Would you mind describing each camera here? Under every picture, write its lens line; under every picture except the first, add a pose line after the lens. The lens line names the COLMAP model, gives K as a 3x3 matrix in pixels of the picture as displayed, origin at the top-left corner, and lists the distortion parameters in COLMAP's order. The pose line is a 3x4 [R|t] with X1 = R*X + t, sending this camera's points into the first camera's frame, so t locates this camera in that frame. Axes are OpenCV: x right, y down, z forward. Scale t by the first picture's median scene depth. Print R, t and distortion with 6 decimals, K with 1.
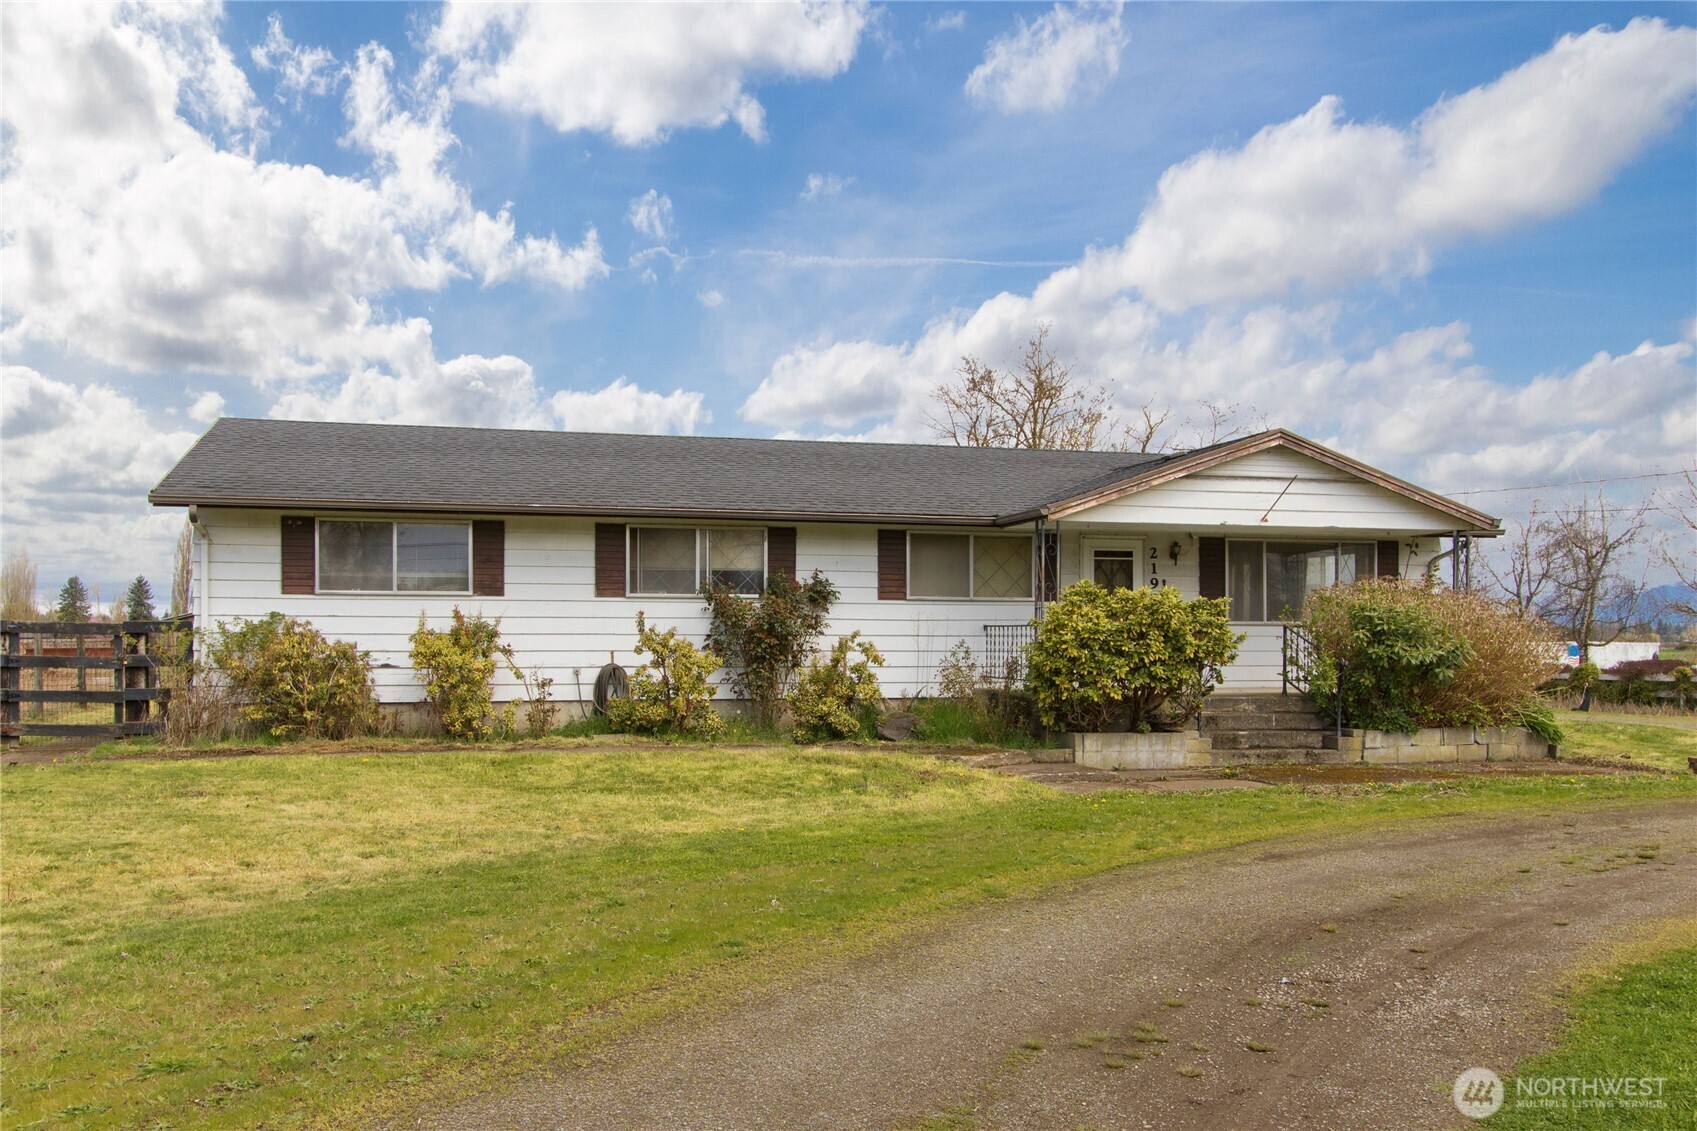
lens RADIAL K [[1374.6, 0, 849.1], [0, 1374.6, 658.6], [0, 0, 1]] dist [0.014277, 0.005709]
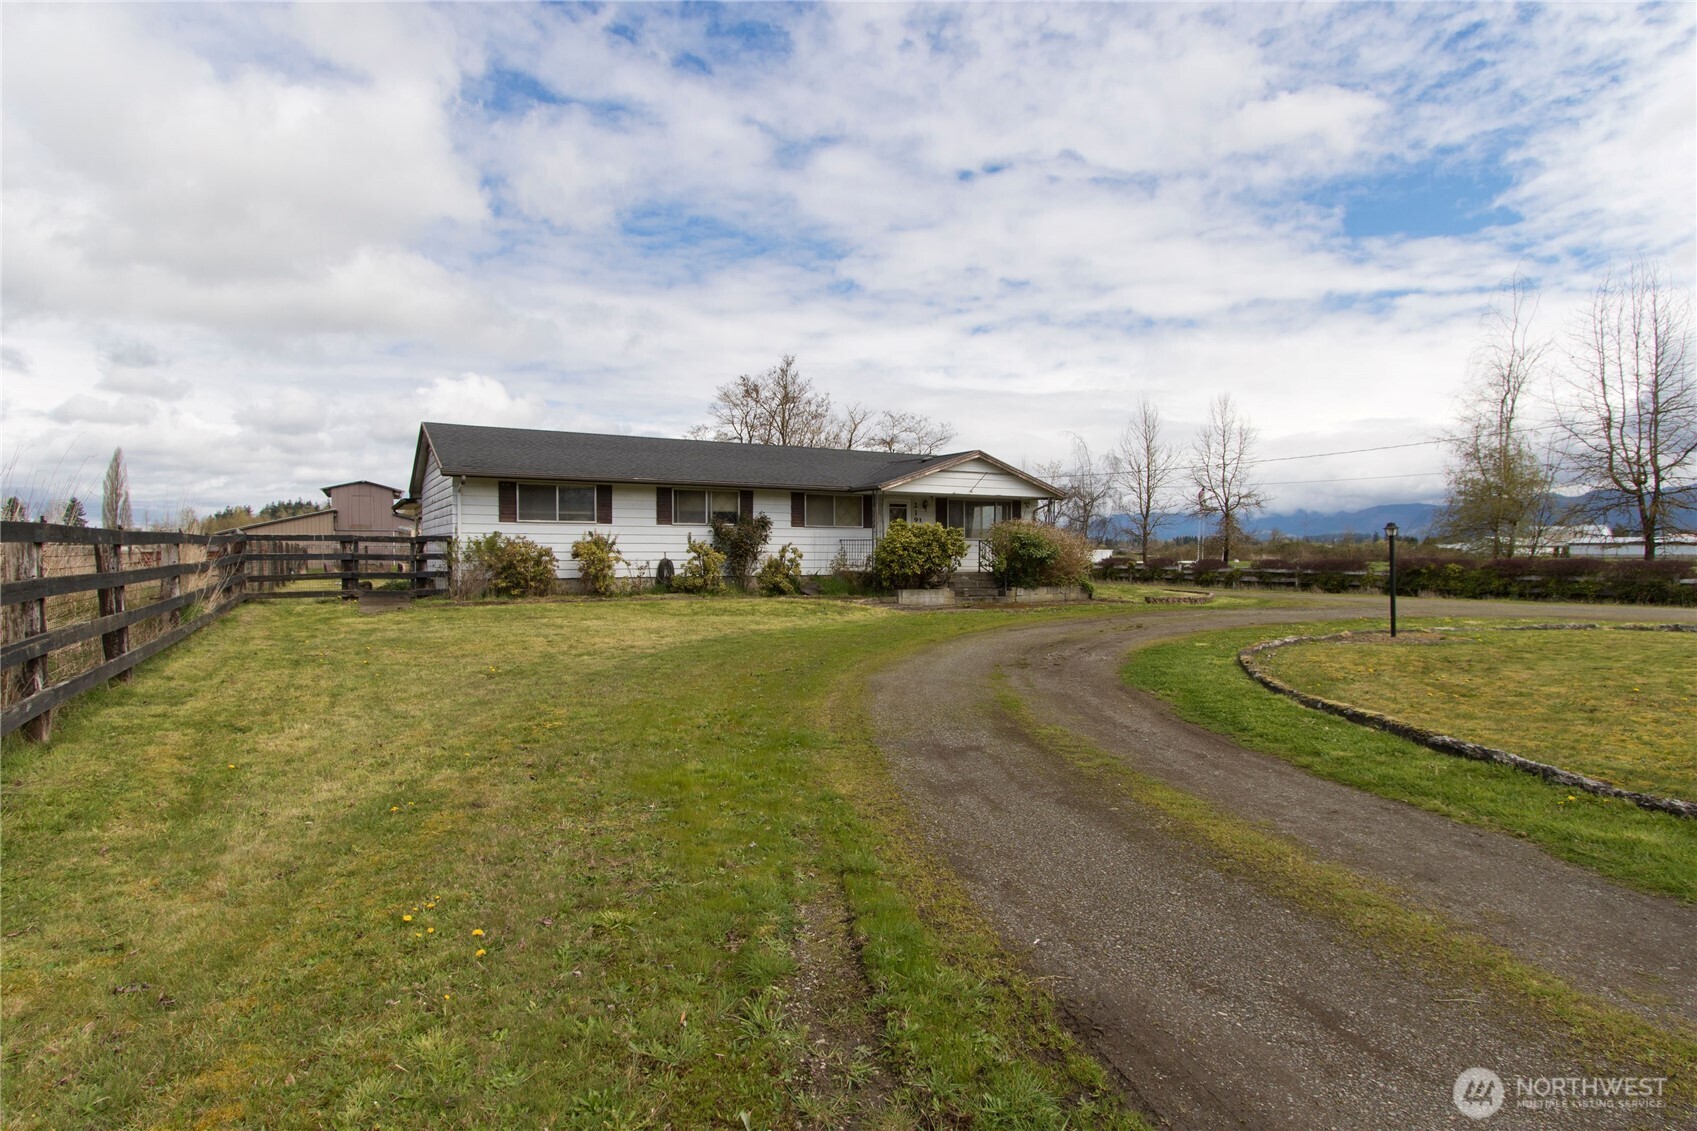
lens RADIAL K [[936.2, 0, 848.5], [0, 936.2, 565.5], [0, 0, 1]] dist [0.000743, 0.000333]
pose [[0.964828, -0.003232, 0.262862, -0.280444], [0.001739, 0.999981, 0.005912, 0.006693], [-0.262876, -0.005247, 0.964815, -0.382823]]
